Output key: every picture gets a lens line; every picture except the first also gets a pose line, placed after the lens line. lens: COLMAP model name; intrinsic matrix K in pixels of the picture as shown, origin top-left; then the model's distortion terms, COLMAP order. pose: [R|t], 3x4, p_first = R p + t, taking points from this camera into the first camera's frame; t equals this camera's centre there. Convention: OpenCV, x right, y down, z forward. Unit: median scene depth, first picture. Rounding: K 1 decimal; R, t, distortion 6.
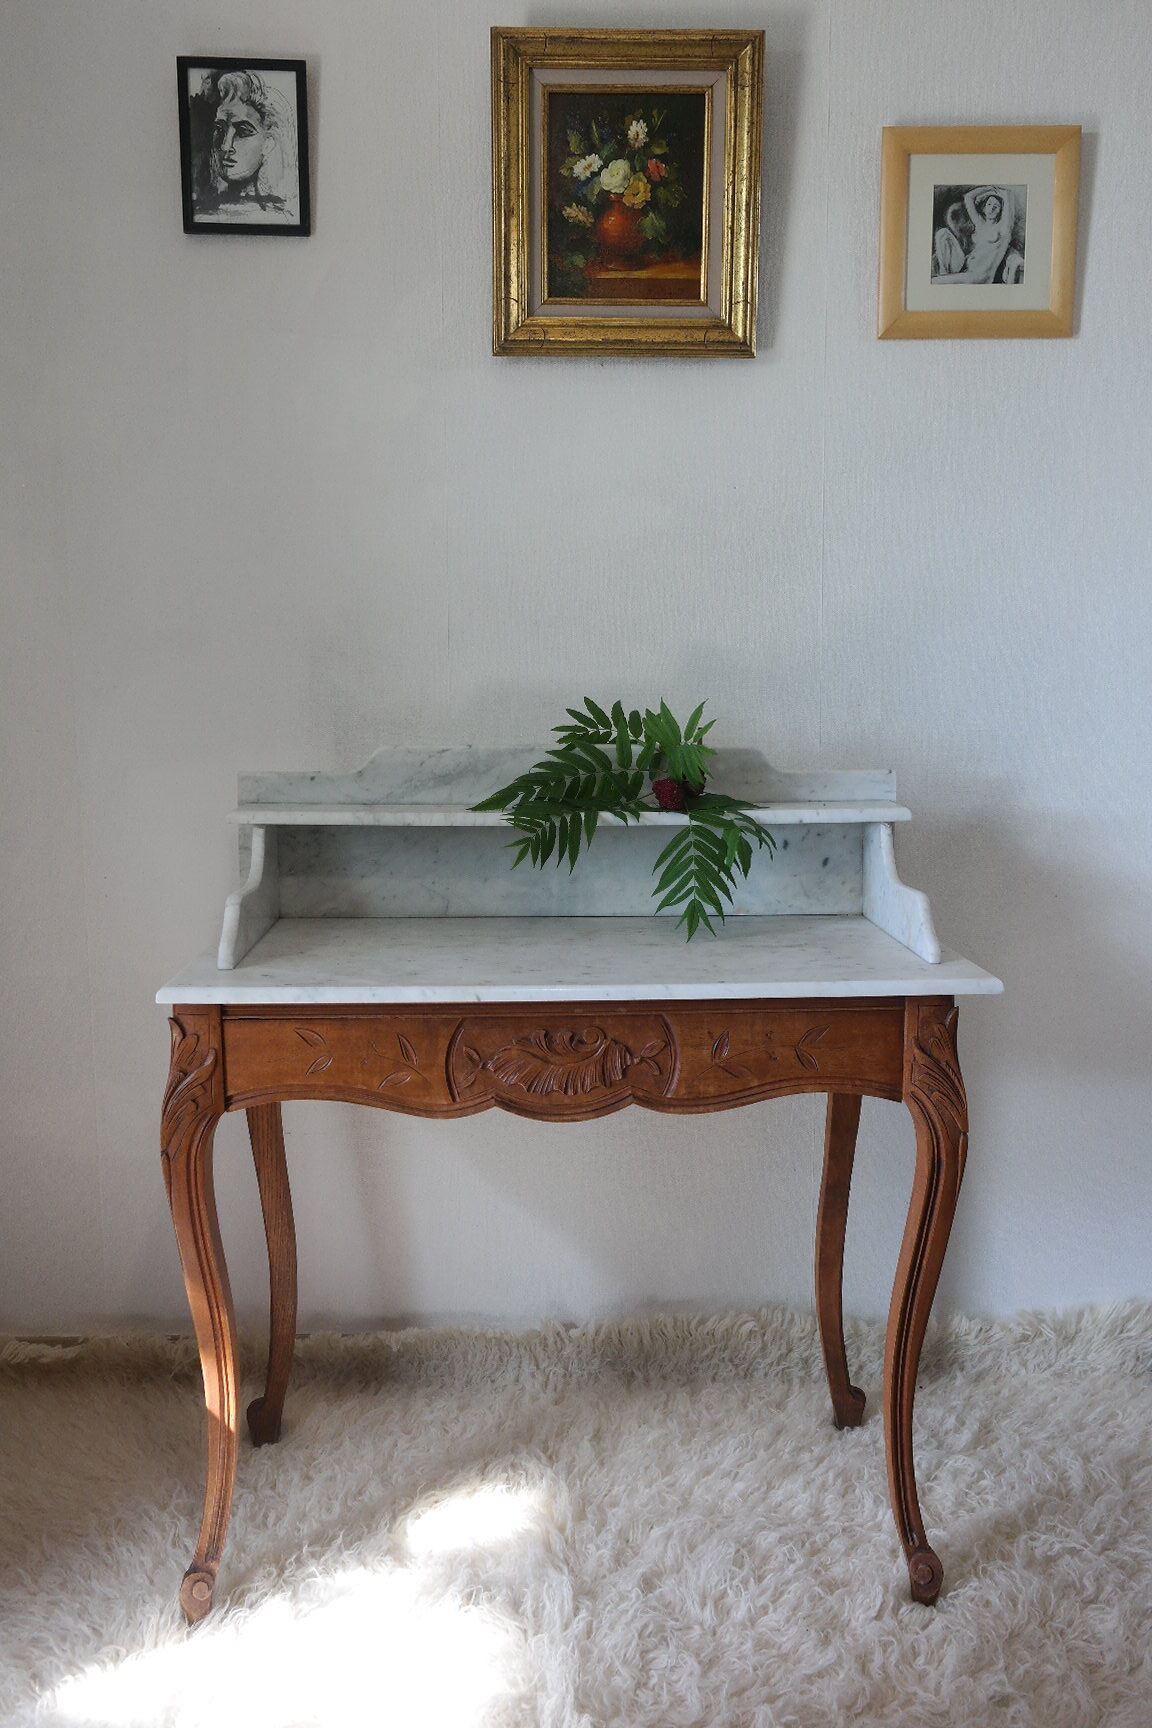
lens RADIAL K [[1469.8, 0, 593.5], [0, 1469.8, 859.2], [0, 0, 1]] dist [-0.009396, 0.012054]
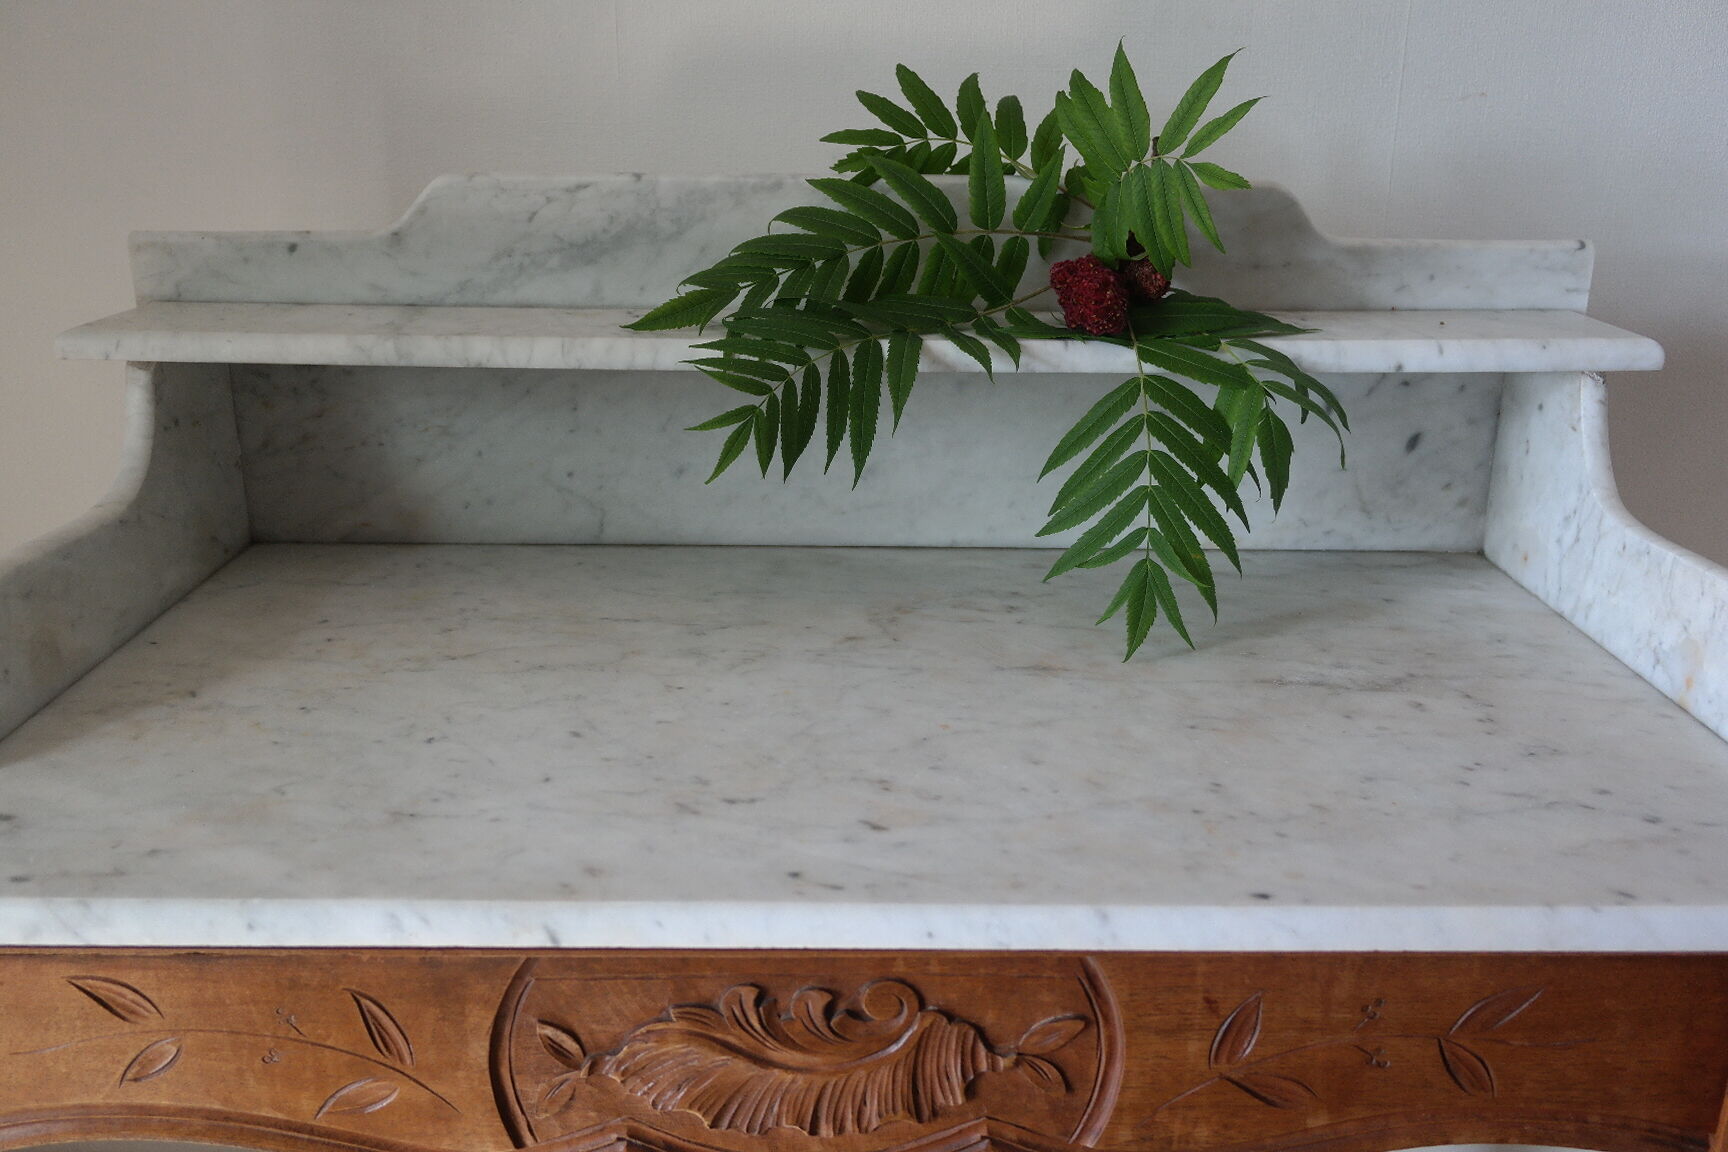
lens RADIAL K [[1469.8, 0, 856.0], [0, 1469.8, 595.5], [0, 0, 1]] dist [-0.009396, 0.012054]
pose [[0.998679, 0.021222, -0.046791, 0.005403], [-0.011306, 0.979157, 0.202791, -0.042890], [0.050120, -0.201995, 0.978103, 0.536747]]
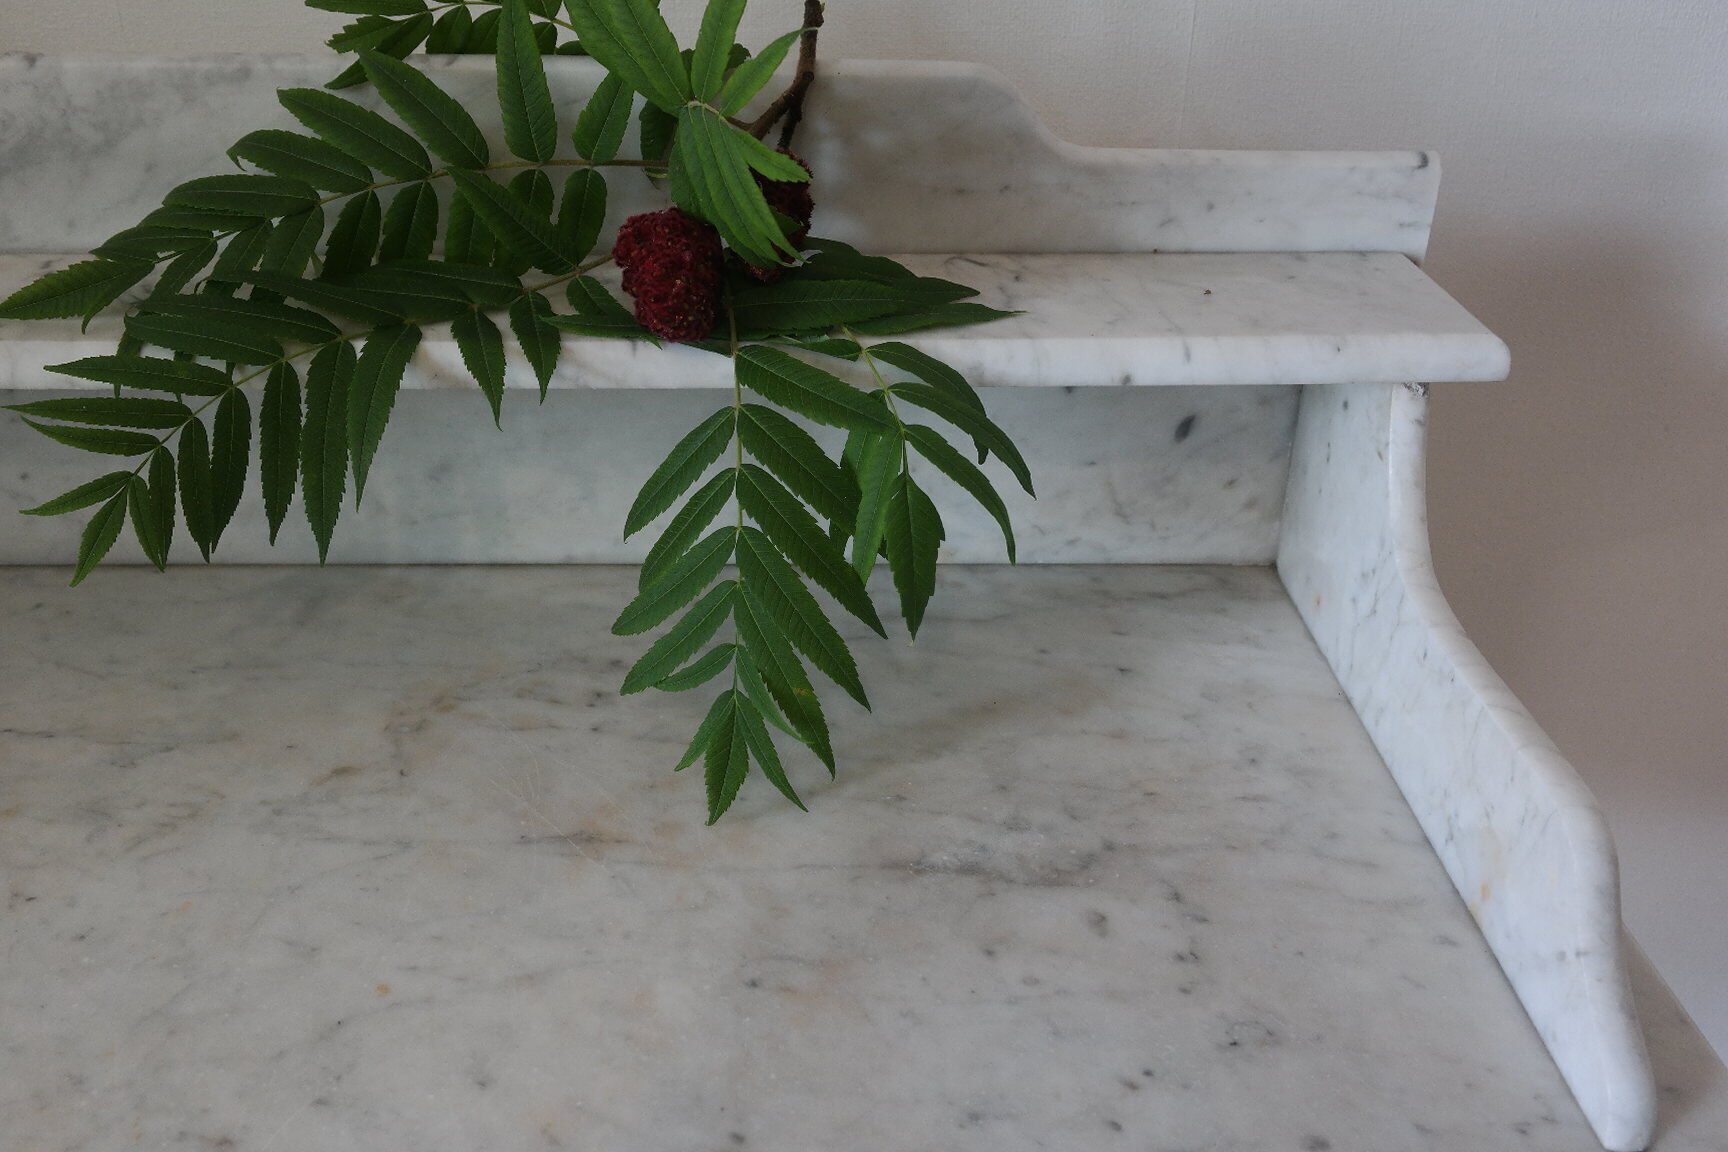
lens RADIAL K [[1469.8, 0, 848.0], [0, 1469.8, 594.3], [0, 0, 1]] dist [-0.009396, 0.012054]
pose [[0.999711, 0.021183, -0.011349, 0.086081], [-0.015321, 0.925627, 0.378128, -0.090303], [0.018515, -0.377845, 0.925684, 0.680059]]
